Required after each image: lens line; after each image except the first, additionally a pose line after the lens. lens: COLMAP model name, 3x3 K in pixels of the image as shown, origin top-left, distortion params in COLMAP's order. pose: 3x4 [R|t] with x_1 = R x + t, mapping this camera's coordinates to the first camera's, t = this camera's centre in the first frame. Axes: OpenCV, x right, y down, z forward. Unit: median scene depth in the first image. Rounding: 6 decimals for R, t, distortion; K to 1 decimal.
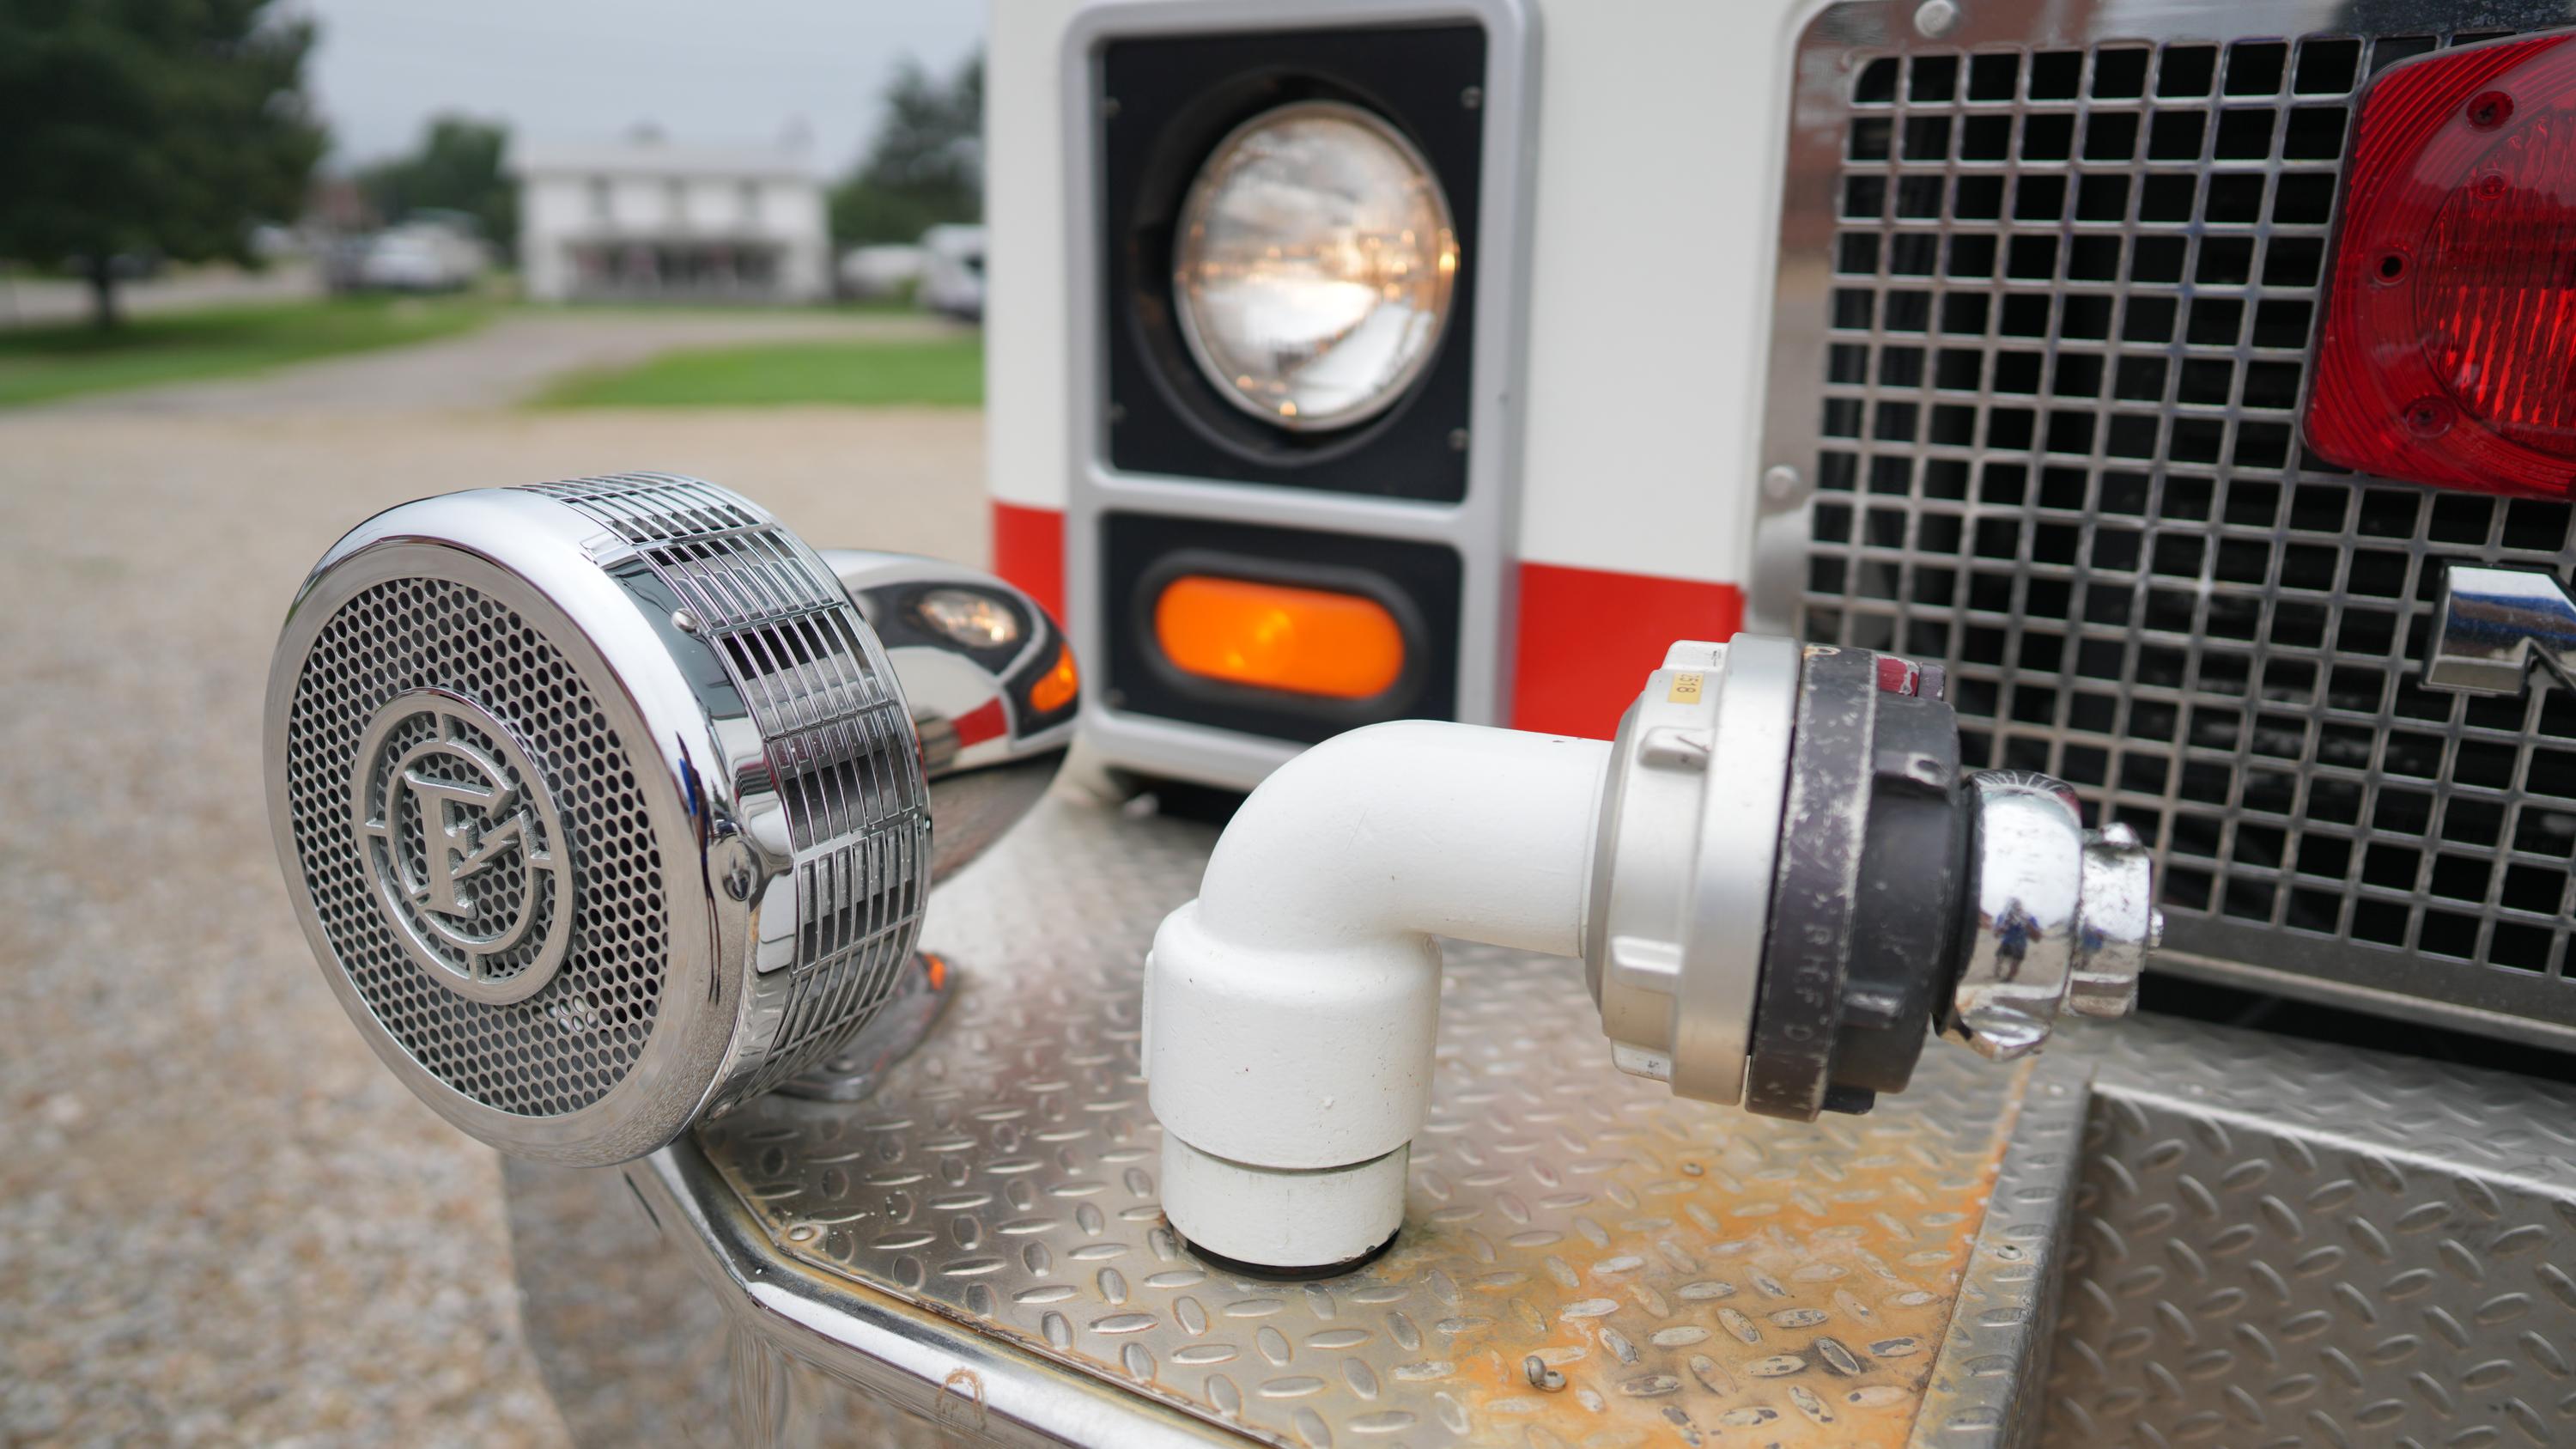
lens RADIAL K [[1745.9, 0, 1274.5], [0, 1745.9, 732.1], [0, 0, 1]] dist [-0.030097, 0.044715]
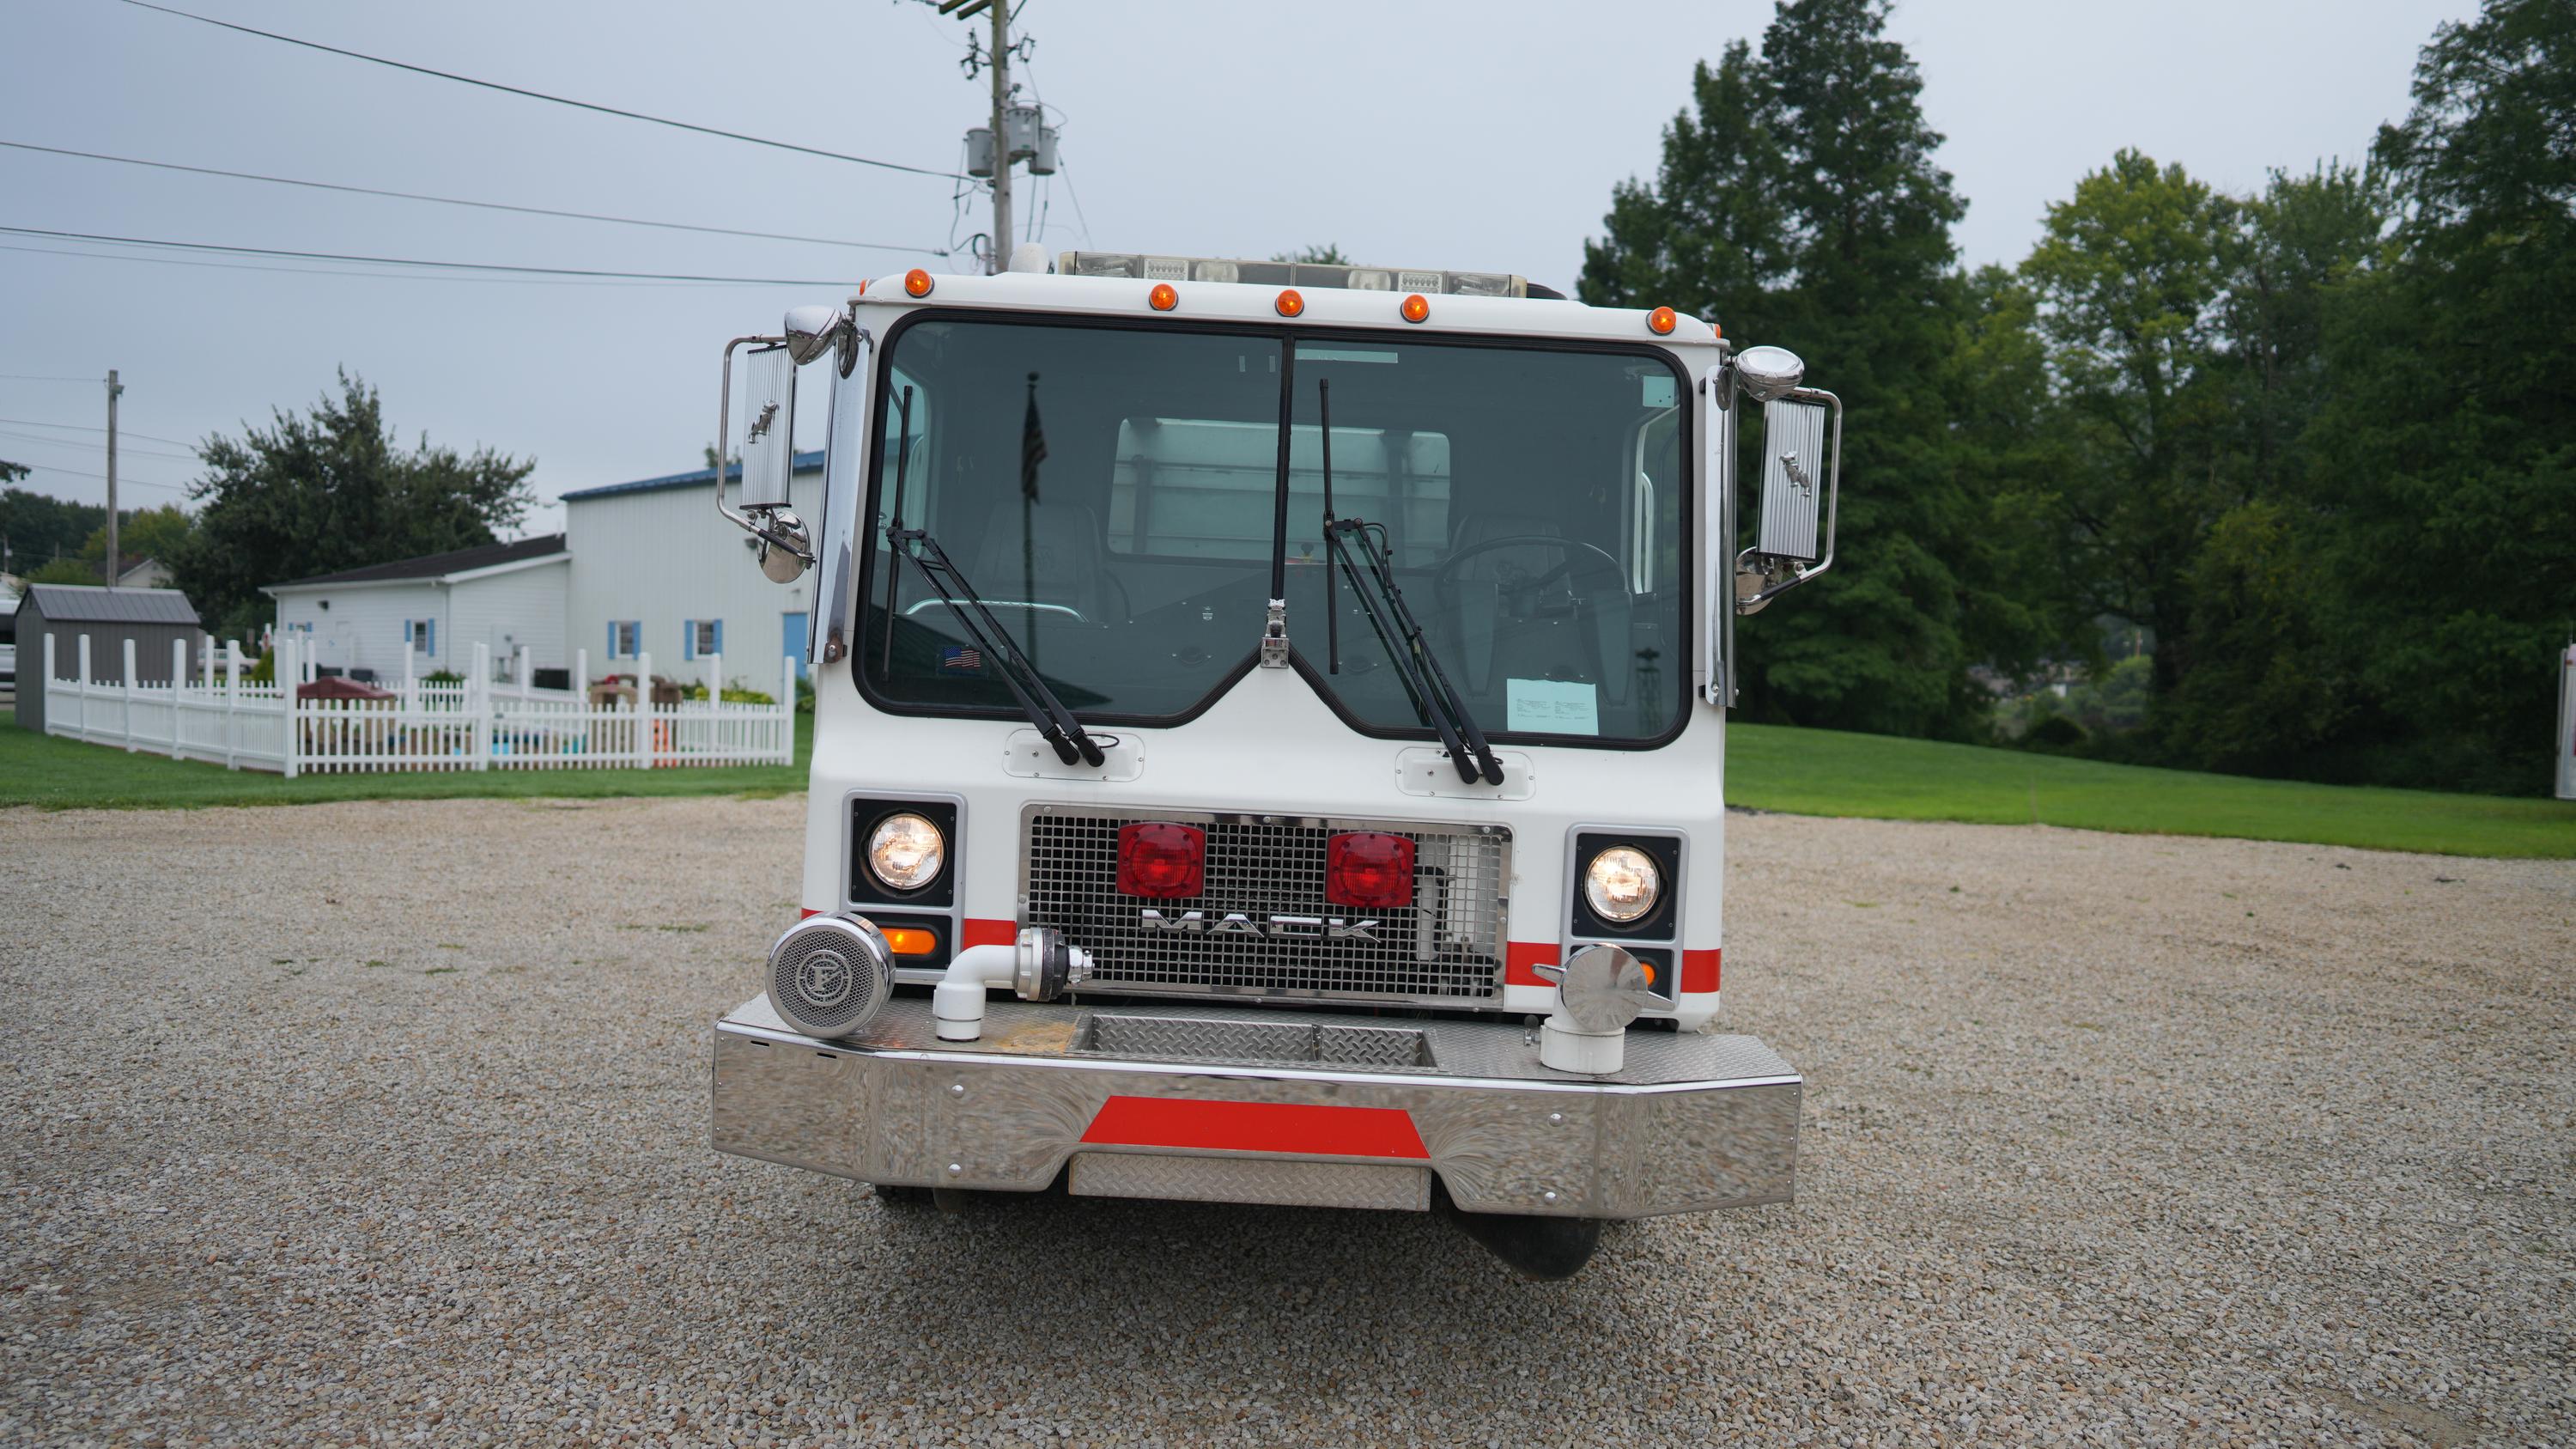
lens RADIAL K [[1745.9, 0, 1287.8], [0, 1745.9, 722.9], [0, 0, 1]] dist [-0.030097, 0.044715]
pose [[0.863191, -0.001289, 0.504875, -1.797156], [0.104554, 0.978775, -0.176259, 0.363891], [-0.493932, 0.204933, 0.845005, -4.200542]]
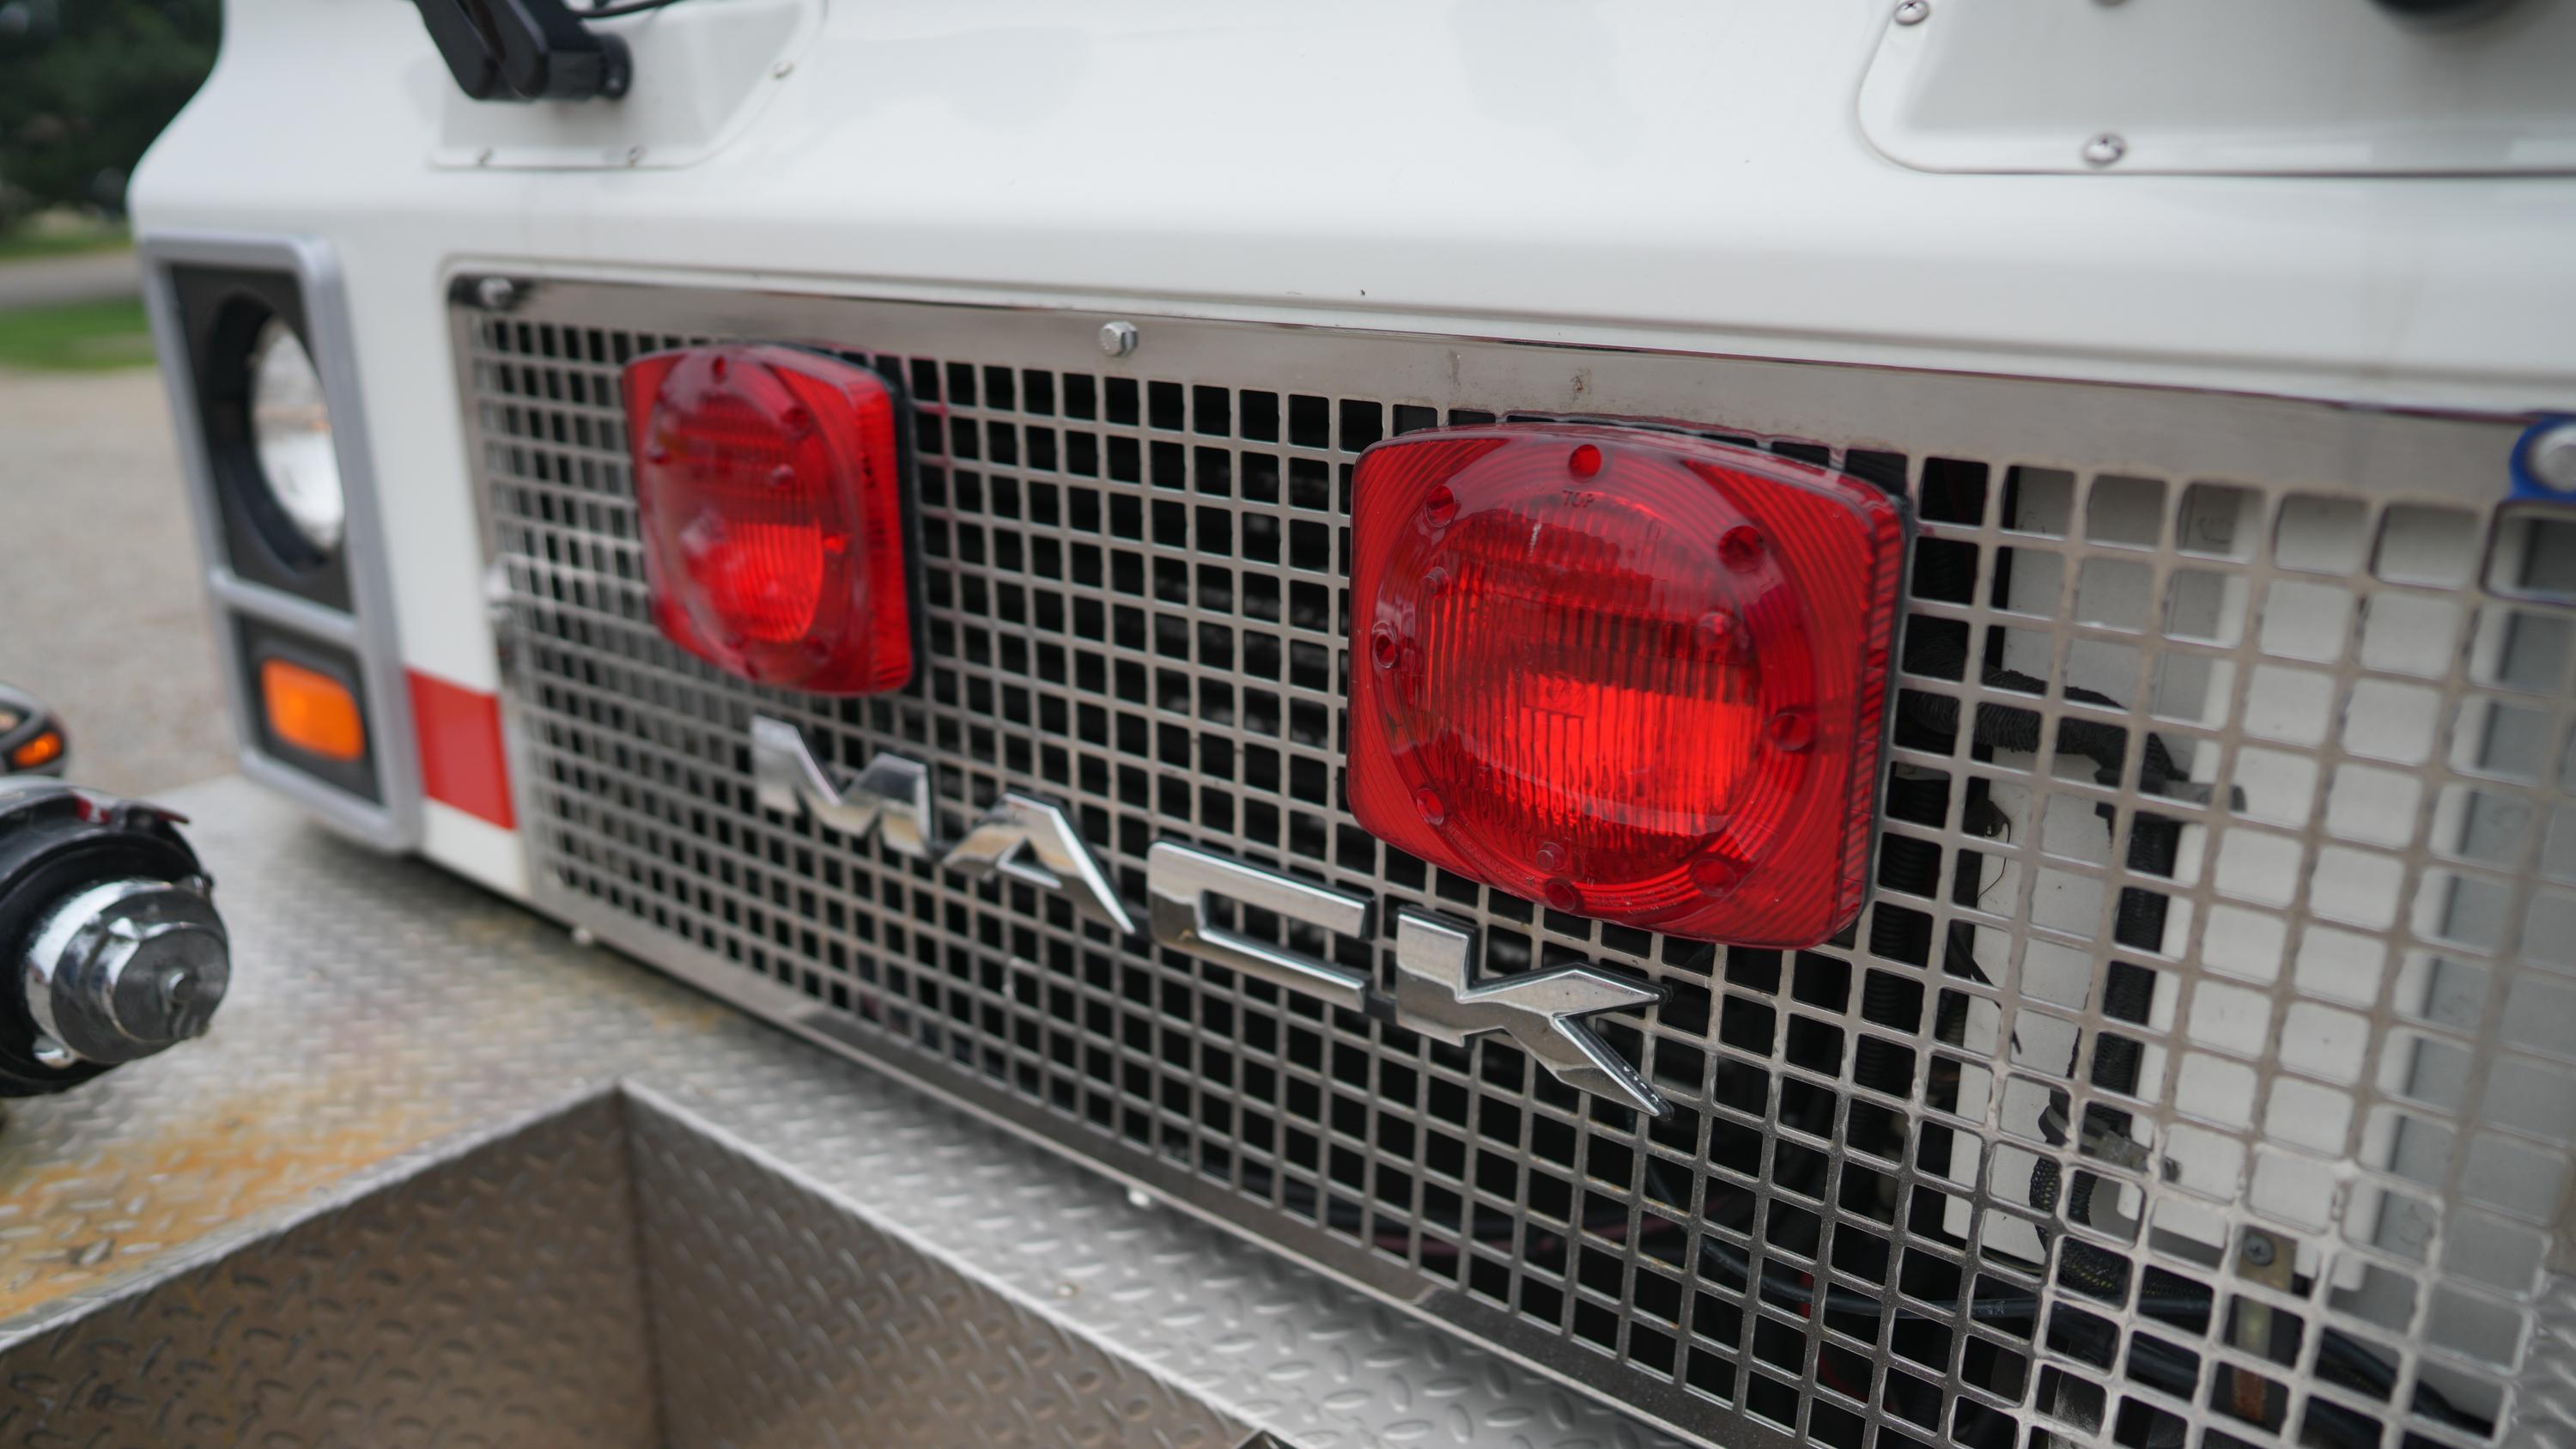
lens RADIAL K [[1745.9, 0, 1281.5], [0, 1745.9, 734.4], [0, 0, 1]] dist [-0.030097, 0.044715]
pose [[0.990438, 0.042103, -0.131375, 1.290110], [-0.039582, 0.998980, 0.021748, -0.130830], [0.132157, -0.016340, 0.991094, -0.297270]]
